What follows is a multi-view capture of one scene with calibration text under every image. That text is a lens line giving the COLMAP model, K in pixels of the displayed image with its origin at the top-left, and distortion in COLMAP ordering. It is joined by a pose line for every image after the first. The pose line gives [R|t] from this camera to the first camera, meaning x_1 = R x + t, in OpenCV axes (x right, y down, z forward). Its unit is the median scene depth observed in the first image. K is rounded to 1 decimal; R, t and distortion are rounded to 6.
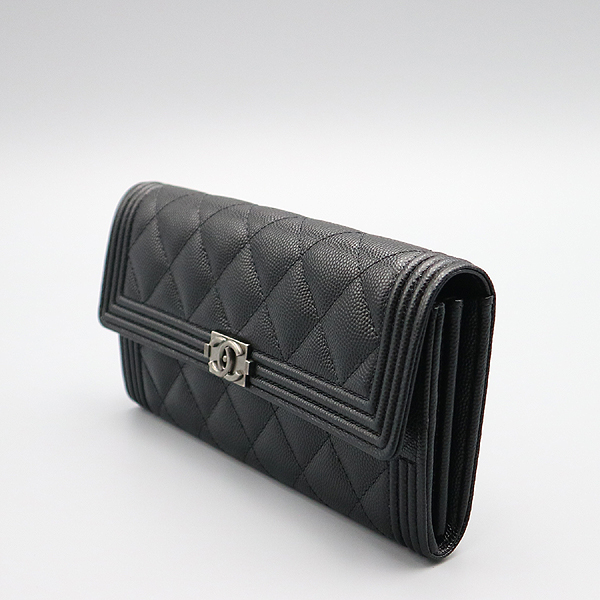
lens RADIAL K [[583.8, 0, 300.0], [0, 583.8, 300.0], [0, 0, 1]] dist [-0.111566, -0.001481]
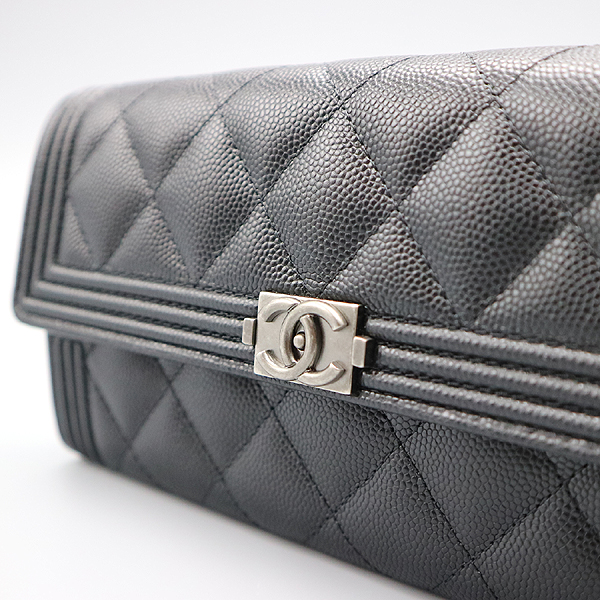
lens RADIAL K [[583.8, 0, 300.0], [0, 583.8, 300.0], [0, 0, 1]] dist [-0.111566, -0.001481]
pose [[0.985910, -0.029774, 0.164603, -0.175060], [0.041798, 0.996666, -0.070076, 0.084981], [-0.161968, 0.075969, 0.983868, 0.431455]]
